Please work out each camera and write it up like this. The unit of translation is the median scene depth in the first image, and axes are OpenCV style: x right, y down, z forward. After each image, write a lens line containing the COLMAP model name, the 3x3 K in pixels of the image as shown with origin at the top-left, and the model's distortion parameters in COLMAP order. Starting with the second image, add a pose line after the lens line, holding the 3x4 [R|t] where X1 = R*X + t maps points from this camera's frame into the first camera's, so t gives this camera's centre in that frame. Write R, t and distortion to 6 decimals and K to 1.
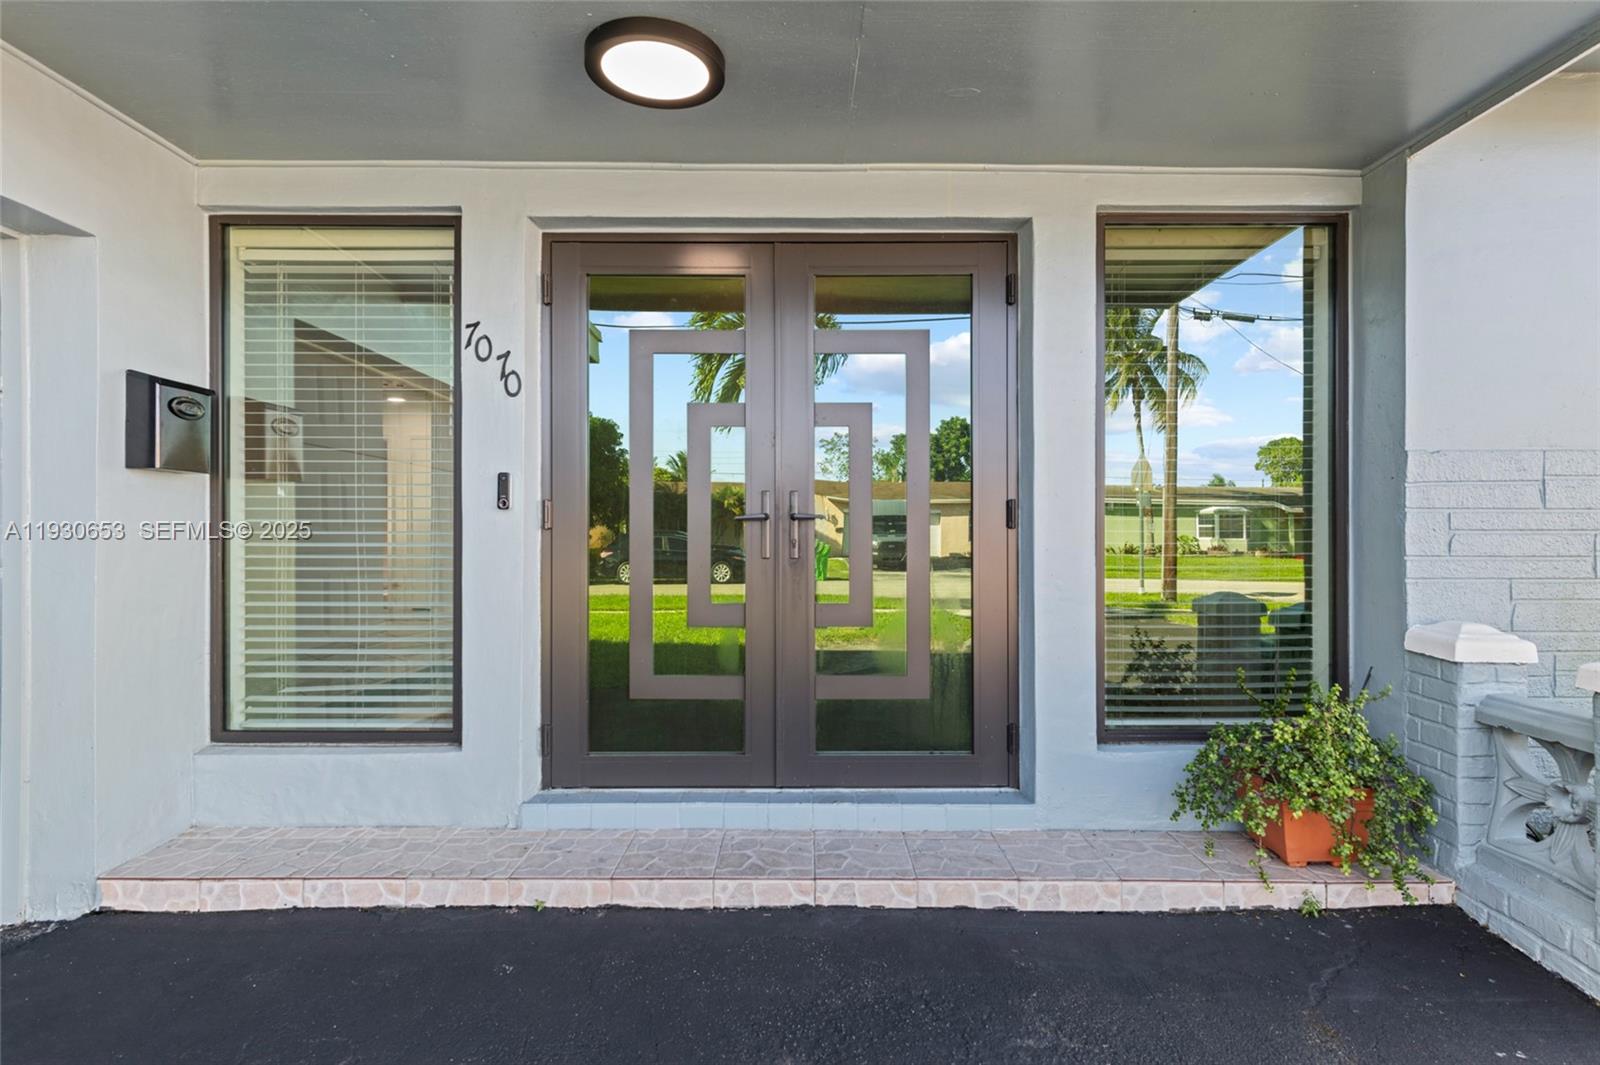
lens RADIAL K [[808.3, 0, 803.7], [0, 808.3, 529.8], [0, 0, 1]] dist [0.002978, -0.004634]
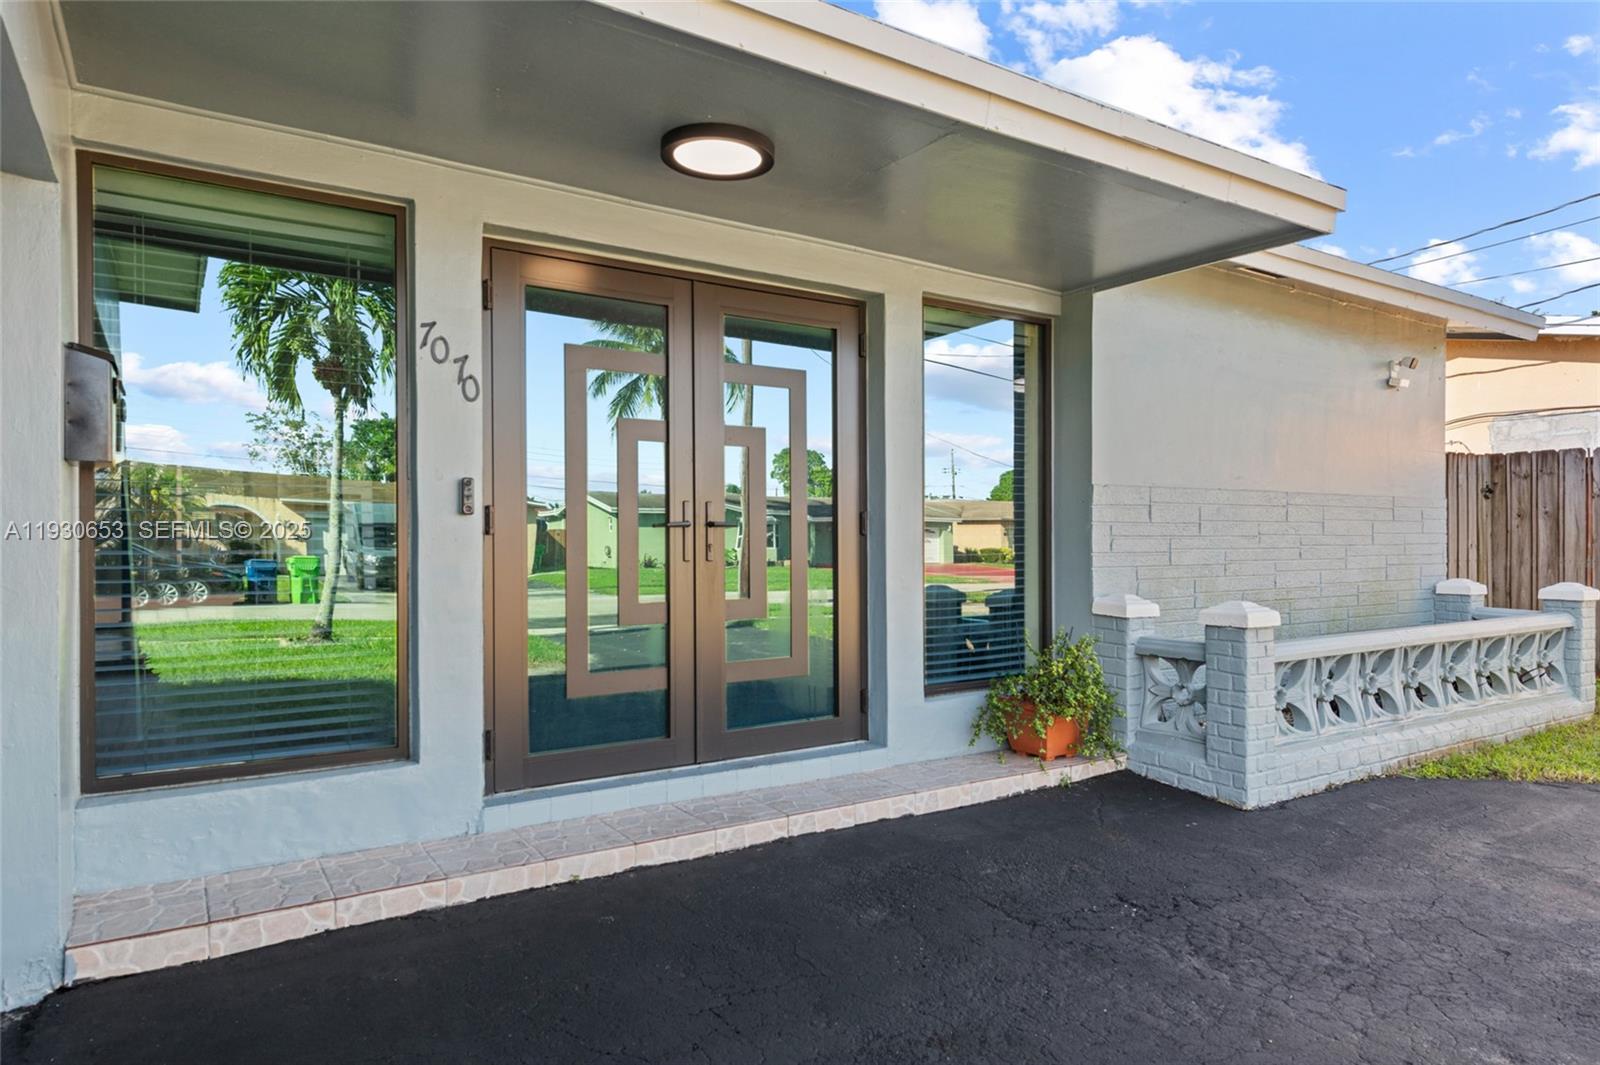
lens RADIAL K [[972.5, 0, 811.2], [0, 972.5, 533.2], [0, 0, 1]] dist [0.001149, -0.007074]
pose [[0.834189, 0.002943, 0.551471, -0.725949], [0.000455, 0.999982, -0.006024, 0.005847], [-0.551479, 0.005276, 0.834172, -0.250159]]
